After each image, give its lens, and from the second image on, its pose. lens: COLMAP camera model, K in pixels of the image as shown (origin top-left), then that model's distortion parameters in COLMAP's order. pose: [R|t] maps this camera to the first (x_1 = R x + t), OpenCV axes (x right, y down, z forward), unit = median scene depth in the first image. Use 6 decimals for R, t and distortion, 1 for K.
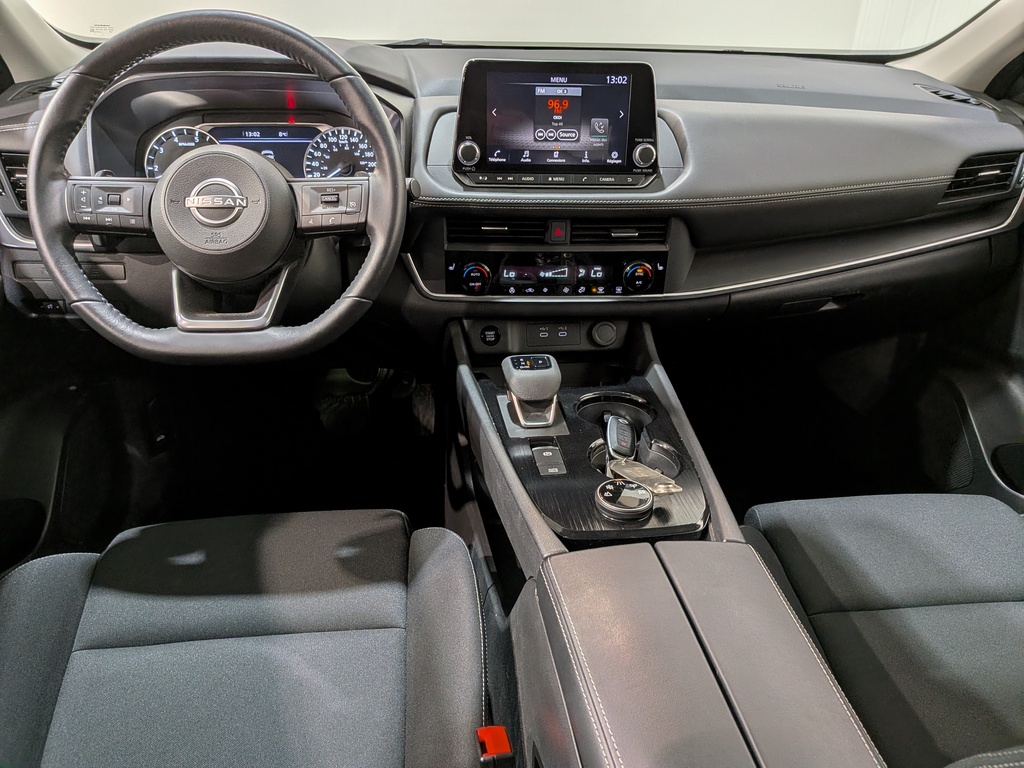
lens RADIAL K [[769.4, 0, 509.3], [0, 769.4, 395.0], [0, 0, 1]] dist [0.036200, -0.072979]
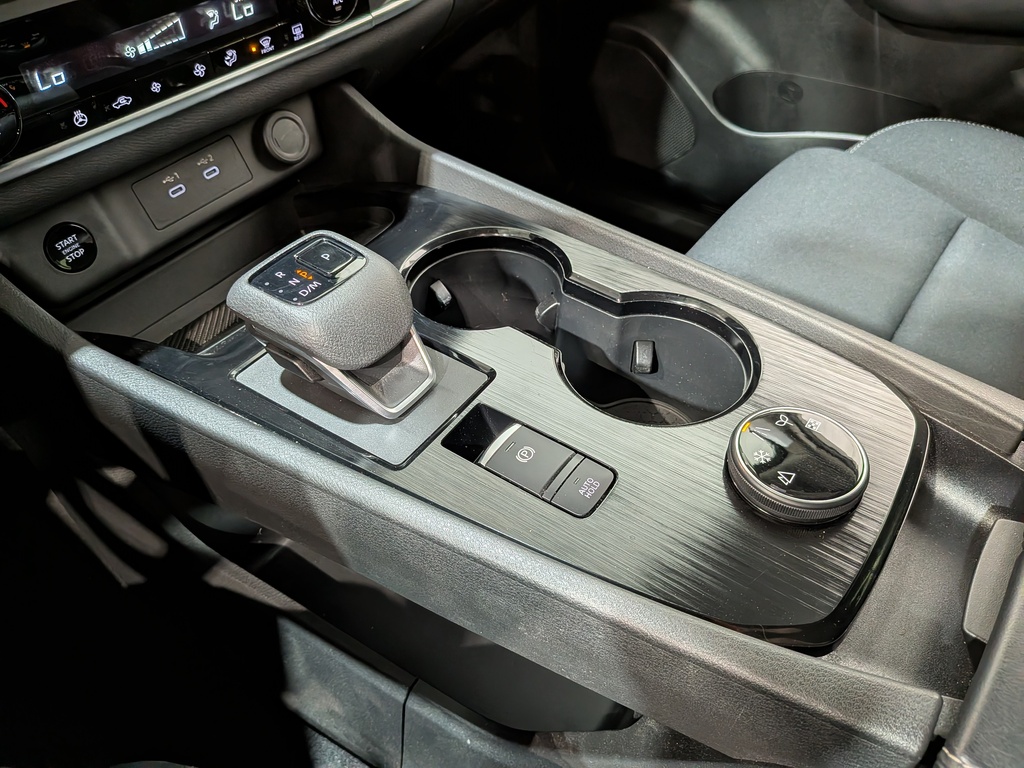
lens RADIAL K [[769.4, 0, 507.5], [0, 769.4, 387.4], [0, 0, 1]] dist [0.036200, -0.072979]
pose [[0.687742, -0.539031, 0.486268, -0.116624], [0.369961, 0.836564, 0.404091, -0.101344], [-0.624612, -0.098010, 0.774761, 0.548411]]
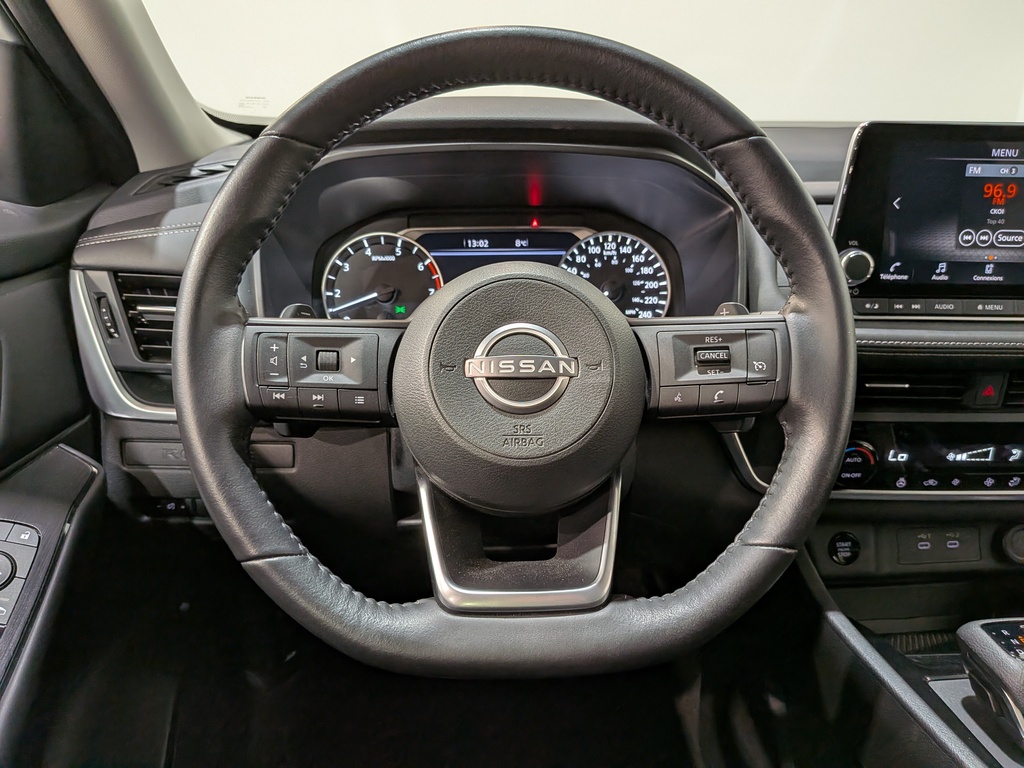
lens RADIAL K [[769.4, 0, 514.2], [0, 769.4, 396.9], [0, 0, 1]] dist [0.036200, -0.072979]
pose [[0.998156, 0.001884, -0.060665, -0.270035], [-0.009643, 0.991745, -0.127865, -0.123849], [0.059923, 0.128214, 0.989934, 0.368165]]
